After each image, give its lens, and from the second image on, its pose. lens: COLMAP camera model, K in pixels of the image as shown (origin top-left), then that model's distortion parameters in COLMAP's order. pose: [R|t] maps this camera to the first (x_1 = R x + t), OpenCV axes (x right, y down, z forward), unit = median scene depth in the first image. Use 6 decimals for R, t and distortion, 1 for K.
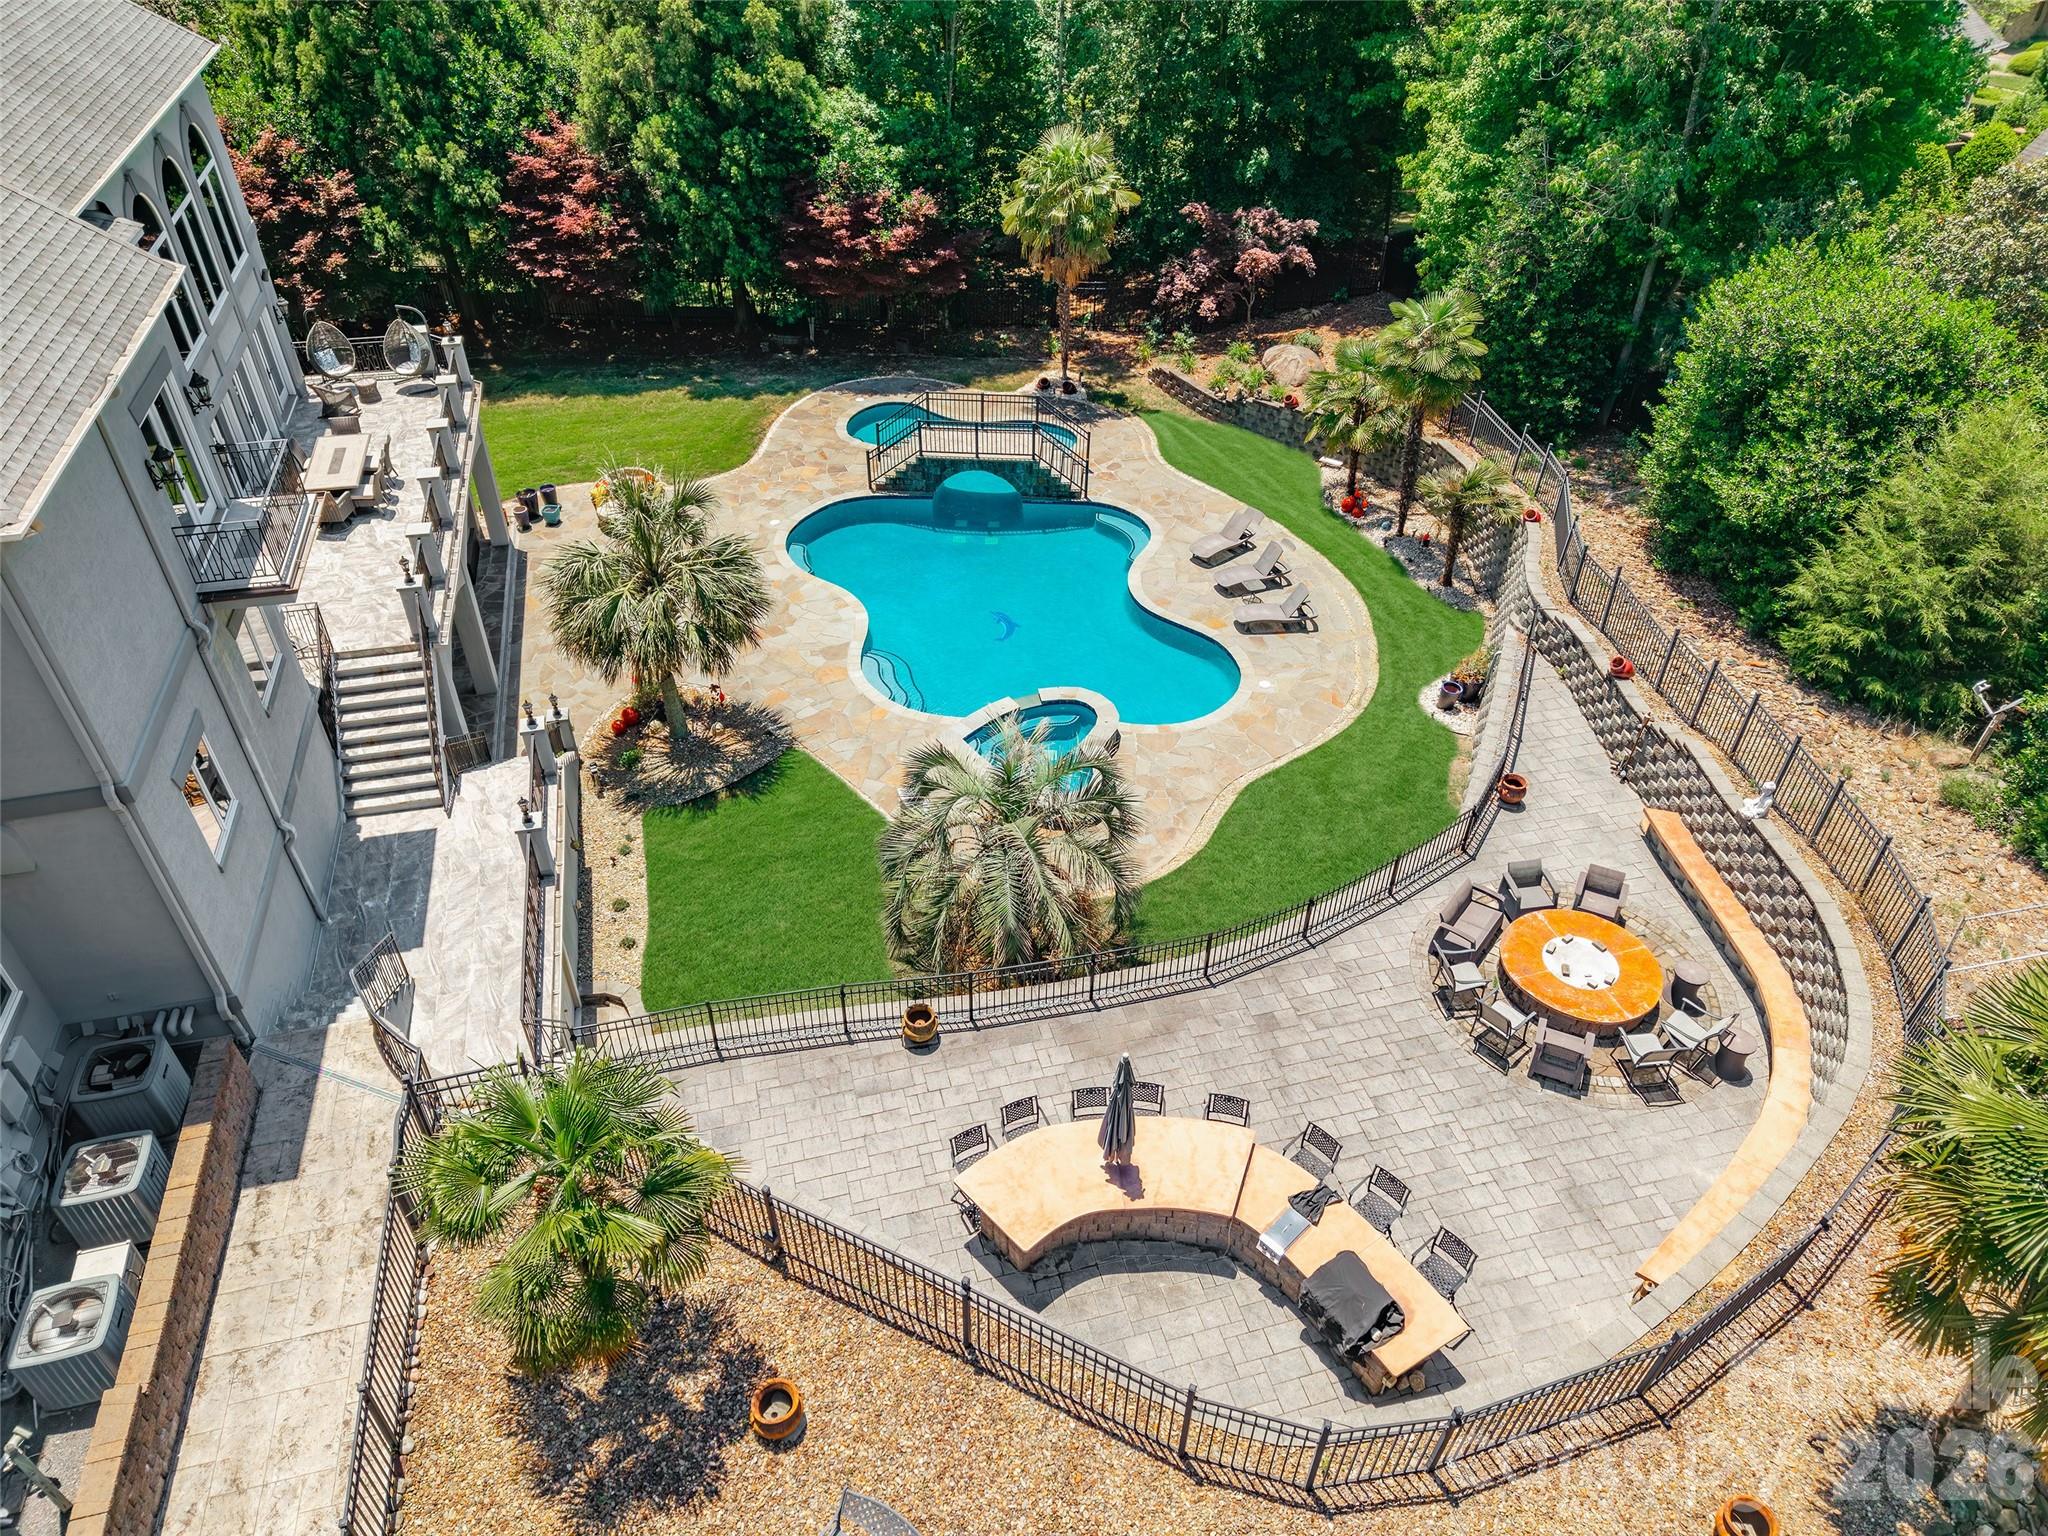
lens RADIAL K [[1419.8, 0, 1020.6], [0, 1419.8, 763.2], [0, 0, 1]] dist [0.029362, 0.000403]
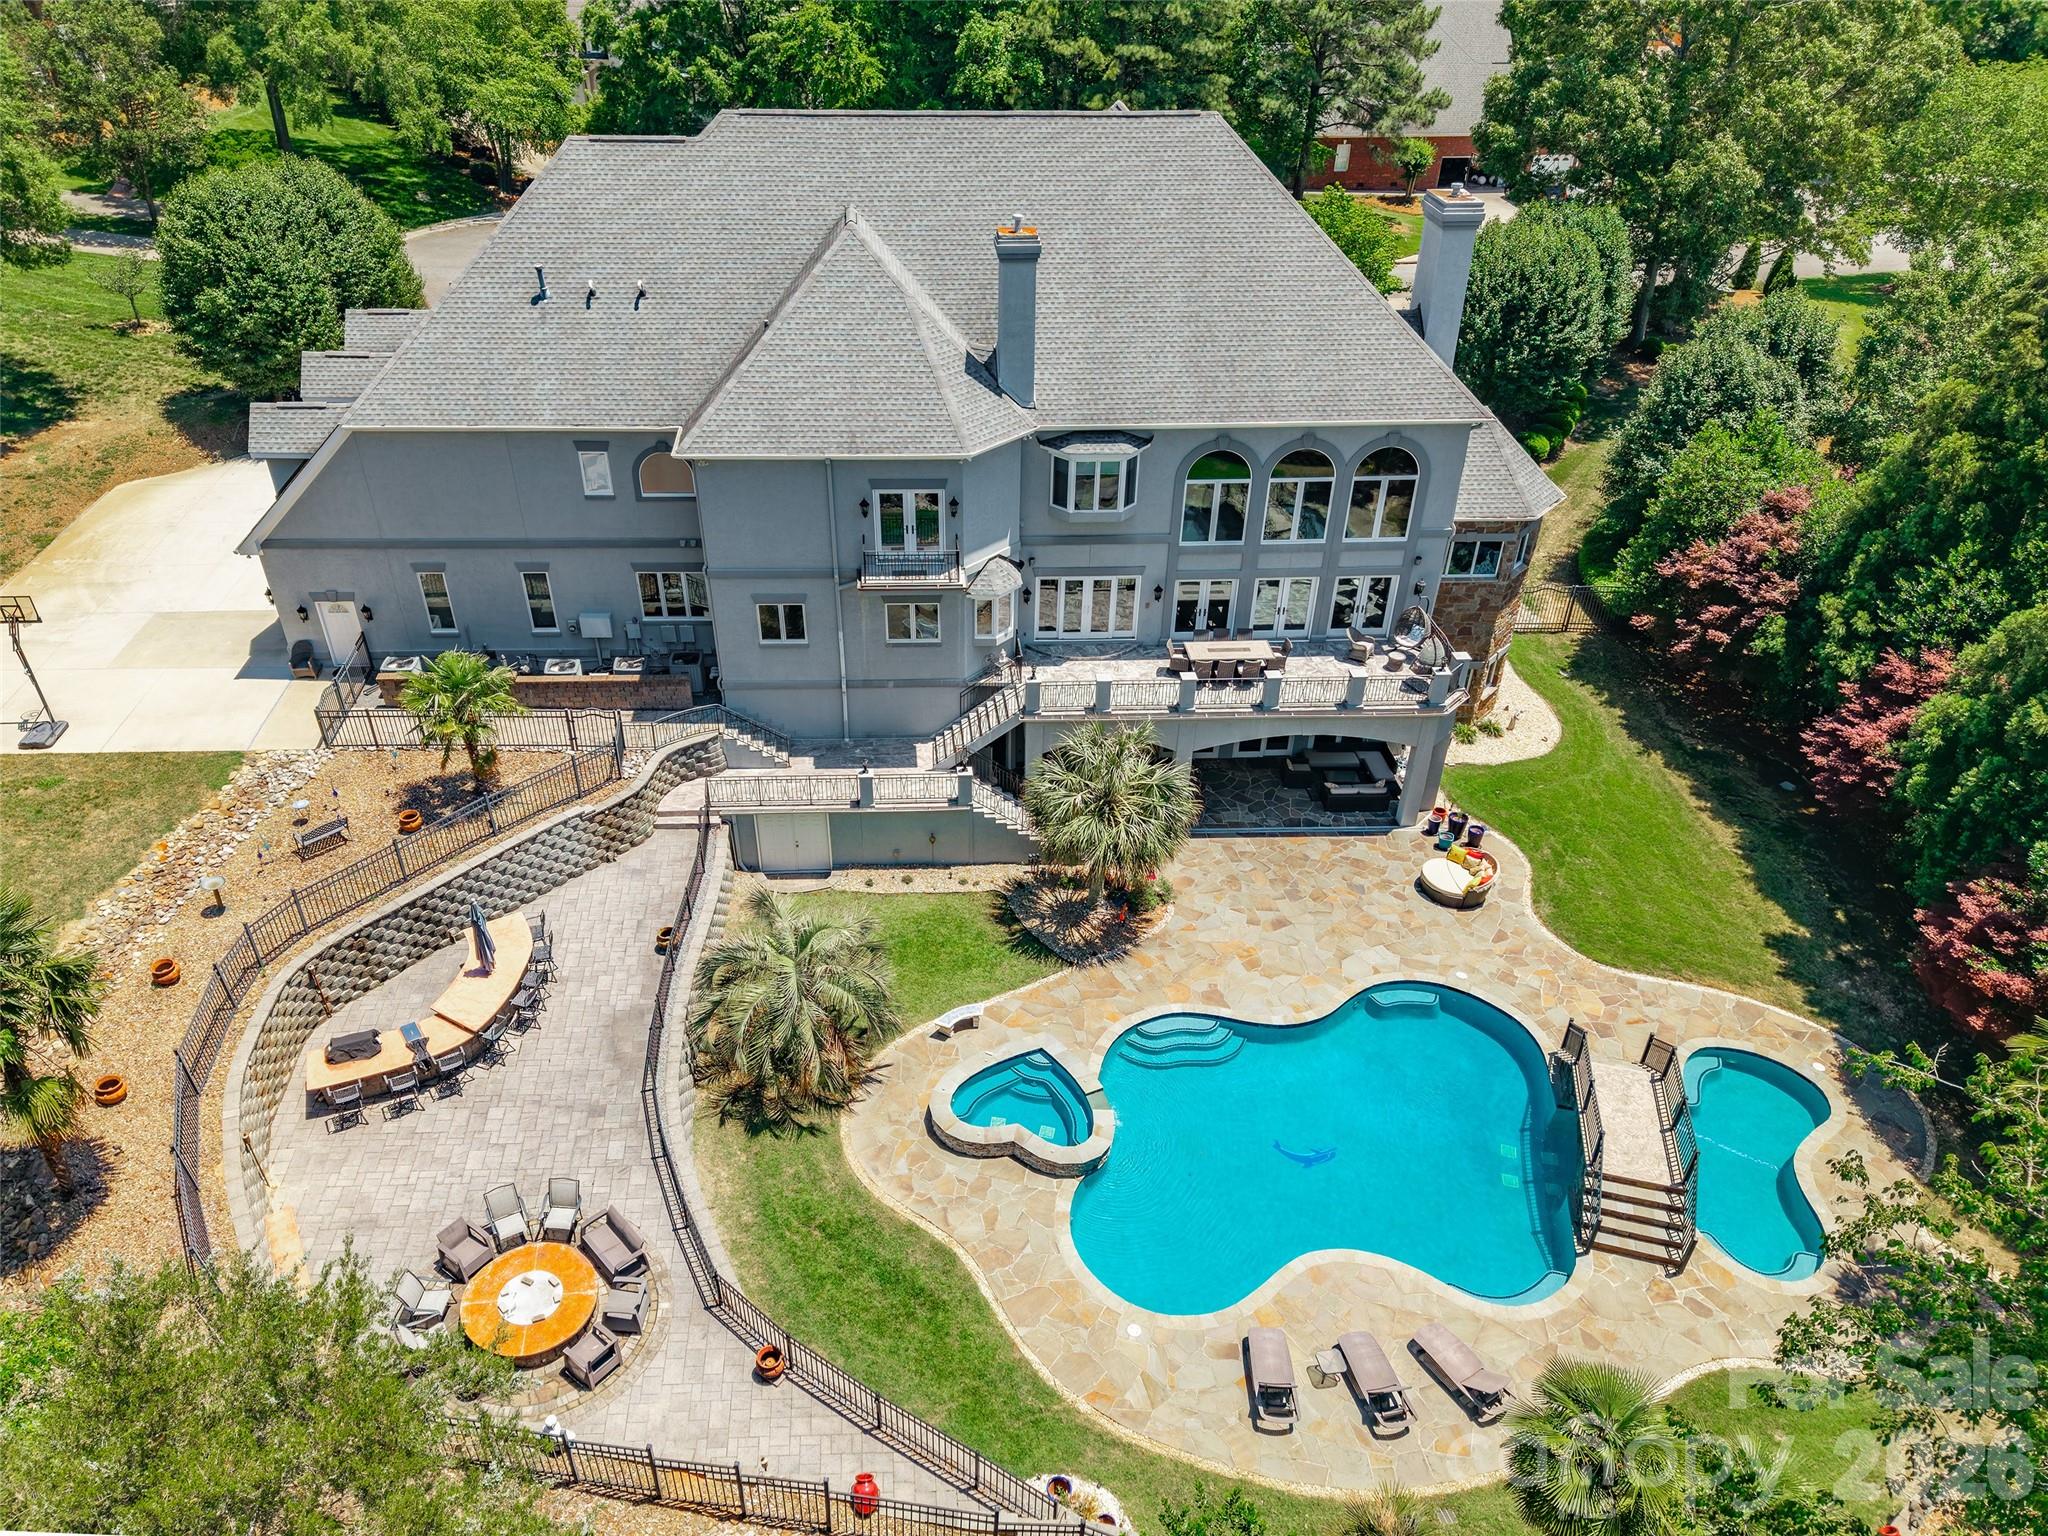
lens RADIAL K [[1419.8, 0, 1013.3], [0, 1419.8, 781.3], [0, 0, 1]] dist [0.029362, 0.000403]
pose [[-0.179444, 0.544921, -0.819061, 0.790339], [-0.611013, 0.590784, 0.526913, -0.736661], [0.771014, 0.595008, 0.226941, 0.563793]]
